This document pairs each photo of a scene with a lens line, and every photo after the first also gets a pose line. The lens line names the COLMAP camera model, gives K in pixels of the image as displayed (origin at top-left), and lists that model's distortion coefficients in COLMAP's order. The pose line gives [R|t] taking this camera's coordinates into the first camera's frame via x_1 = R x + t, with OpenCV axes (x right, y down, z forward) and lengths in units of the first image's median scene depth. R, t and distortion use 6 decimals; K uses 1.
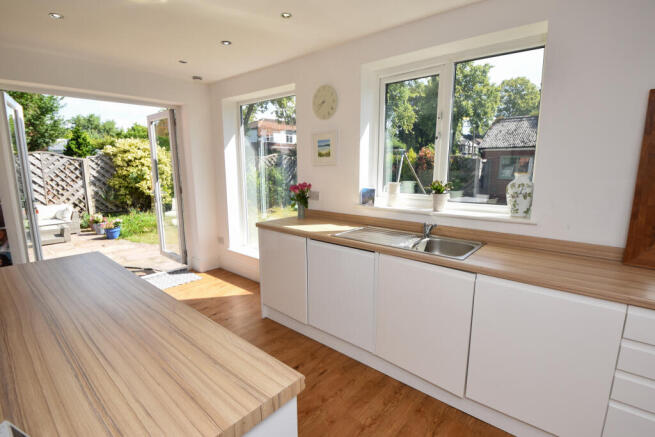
lens RADIAL K [[326.0, 0, 324.0], [0, 326.0, 220.6], [0, 0, 1]] dist [-0.000923, -0.000256]
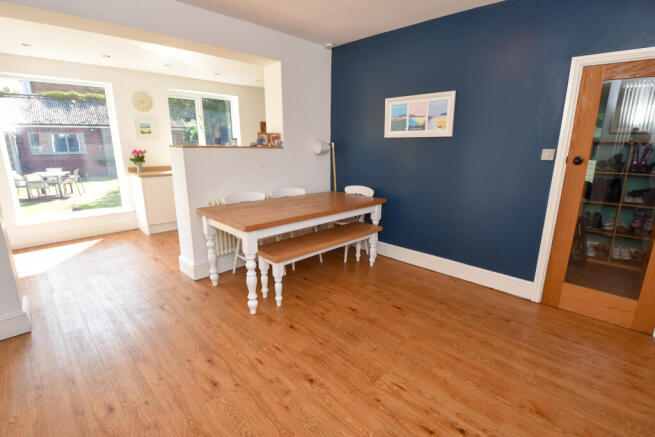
lens RADIAL K [[308.8, 0, 331.0], [0, 308.8, 217.5], [0, 0, 1]] dist [0.029975, -0.028690]
pose [[0.027890, -0.235889, 0.971380, -1.695235], [0.170125, 0.958701, 0.227925, 0.018171], [-0.985028, 0.158899, 0.066869, 0.009127]]
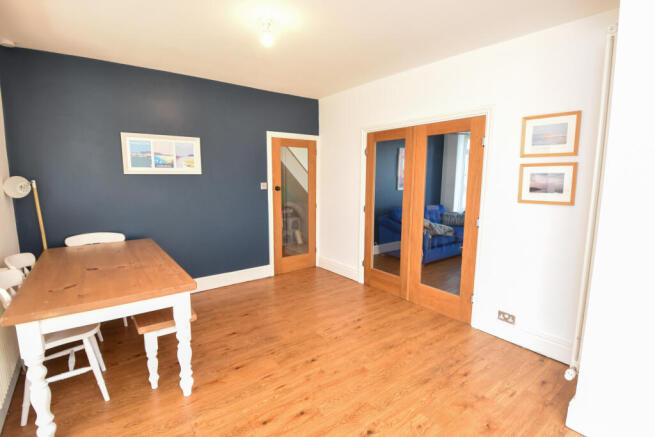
lens RADIAL K [[308.8, 0, 331.0], [0, 308.8, 217.5], [0, 0, 1]] dist [0.029975, -0.028690]
pose [[-0.985621, -0.028421, 0.166562, -1.359325], [0.023506, 0.953105, 0.301726, -0.128636], [-0.167326, 0.301303, -0.938732, 0.745330]]
